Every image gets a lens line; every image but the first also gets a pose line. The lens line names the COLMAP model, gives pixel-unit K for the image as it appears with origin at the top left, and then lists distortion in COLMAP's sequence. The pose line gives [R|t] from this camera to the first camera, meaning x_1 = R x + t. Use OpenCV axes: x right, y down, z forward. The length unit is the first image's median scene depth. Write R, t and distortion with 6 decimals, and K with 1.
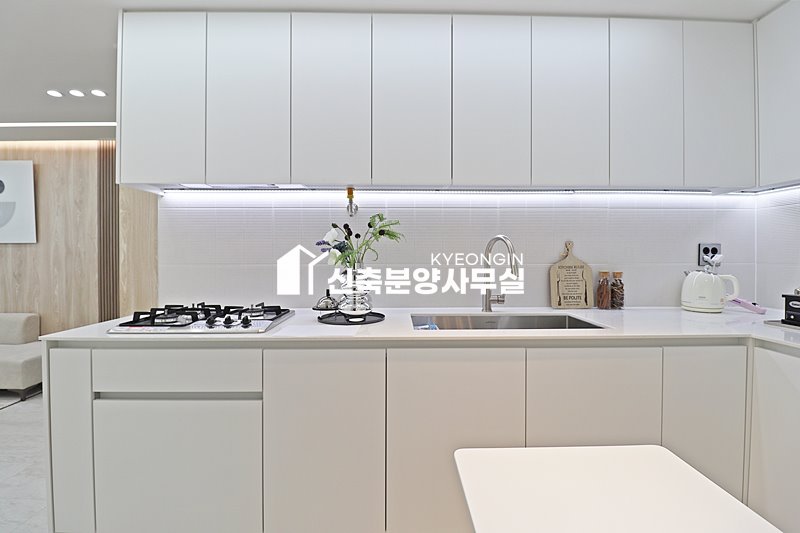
lens RADIAL K [[370.7, 0, 404.3], [0, 370.7, 259.2], [0, 0, 1]] dist [-0.003609, -0.011880]
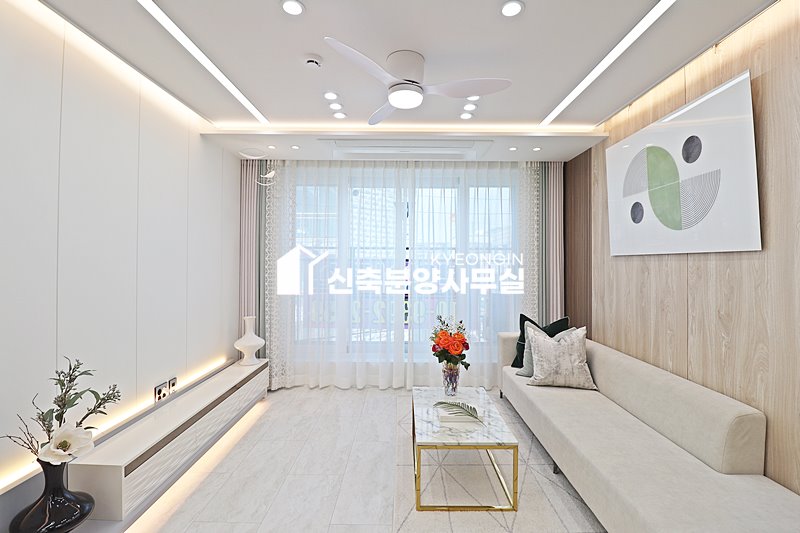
lens RADIAL K [[370.7, 0, 403.7], [0, 370.7, 257.5], [0, 0, 1]] dist [-0.003609, -0.011880]
pose [[-0.024592, -0.014315, -0.999595, -0.550432], [-0.015754, 0.999779, -0.013930, -0.022788], [0.999573, 0.015405, -0.024812, 0.572525]]
